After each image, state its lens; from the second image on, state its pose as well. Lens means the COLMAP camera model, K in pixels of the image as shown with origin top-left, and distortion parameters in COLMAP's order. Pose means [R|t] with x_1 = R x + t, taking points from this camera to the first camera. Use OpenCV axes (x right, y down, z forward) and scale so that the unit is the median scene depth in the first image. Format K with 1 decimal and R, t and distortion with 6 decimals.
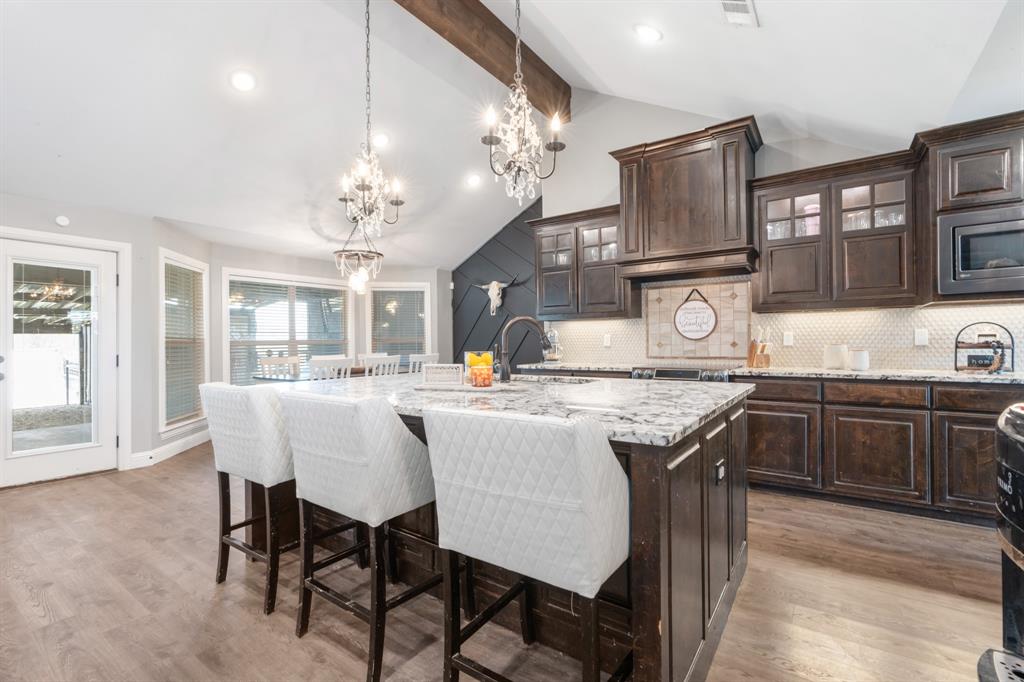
lens RADIAL K [[457.3, 0, 508.9], [0, 457.3, 334.5], [0, 0, 1]] dist [-0.012394, 0.000105]
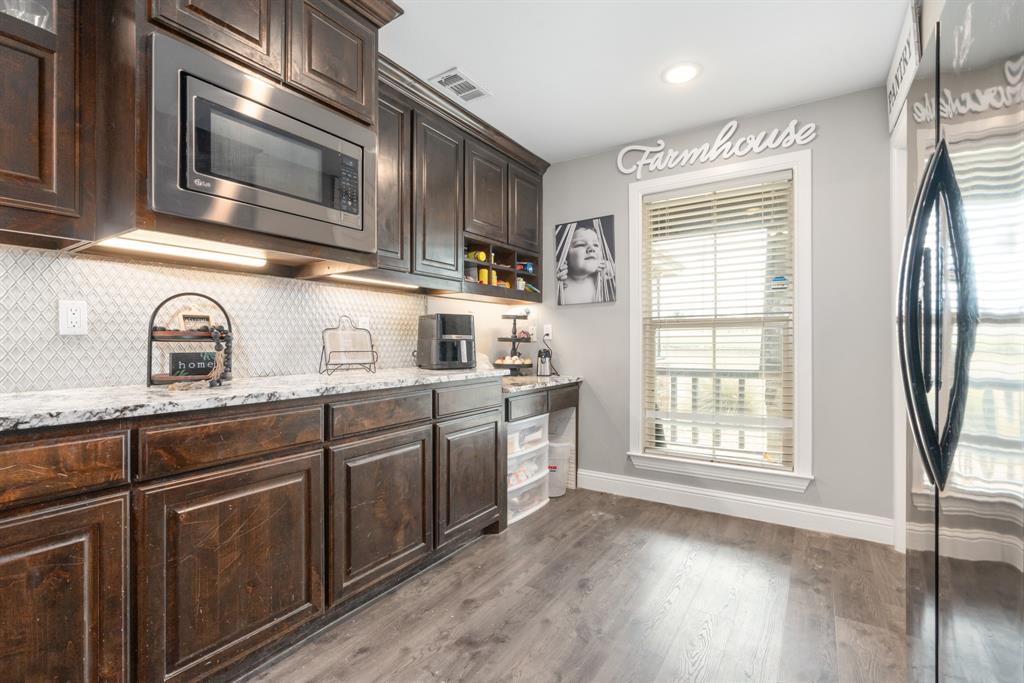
lens RADIAL K [[473.5, 0, 512.0], [0, 473.5, 341.5], [0, 0, 1]] dist [-0.001810, -0.000463]
pose [[-0.033036, 0.008544, 0.999418, 0.386700], [-0.010691, 0.999903, -0.008901, 0.027425], [-0.999397, -0.010979, -0.032941, 0.527818]]
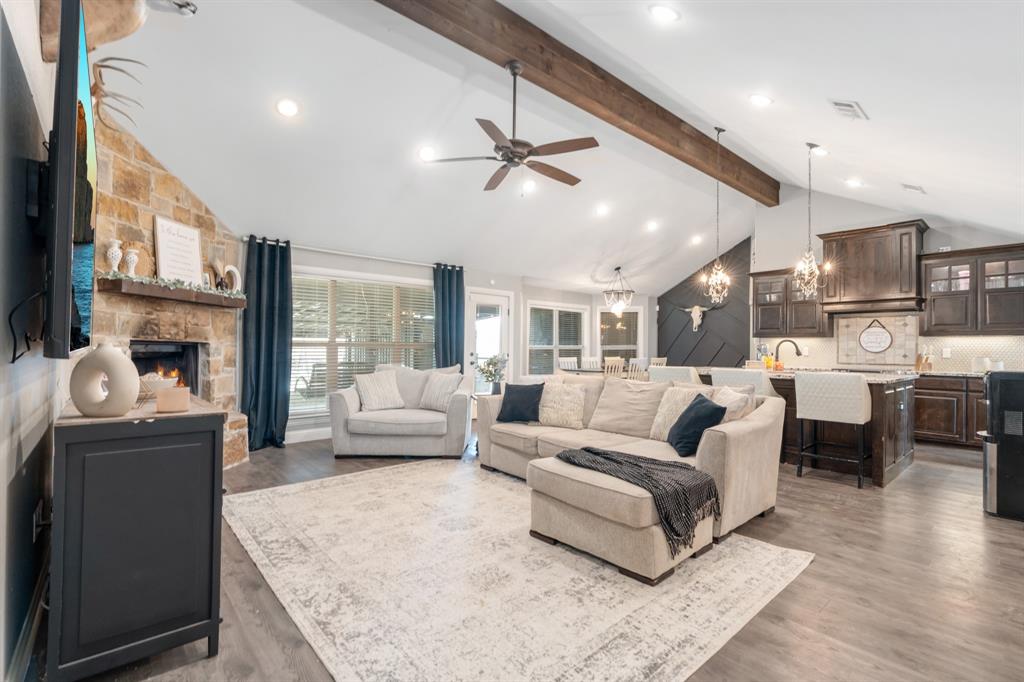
lens RADIAL K [[463.4, 0, 512.0], [0, 463.4, 341.0], [0, 0, 1]] dist [0.000449, -0.000033]
pose [[0.972553, 0.016717, -0.232079, -0.502295], [-0.016960, 0.999856, 0.000950, -0.009534], [0.232061, 0.003012, 0.972697, -0.959761]]
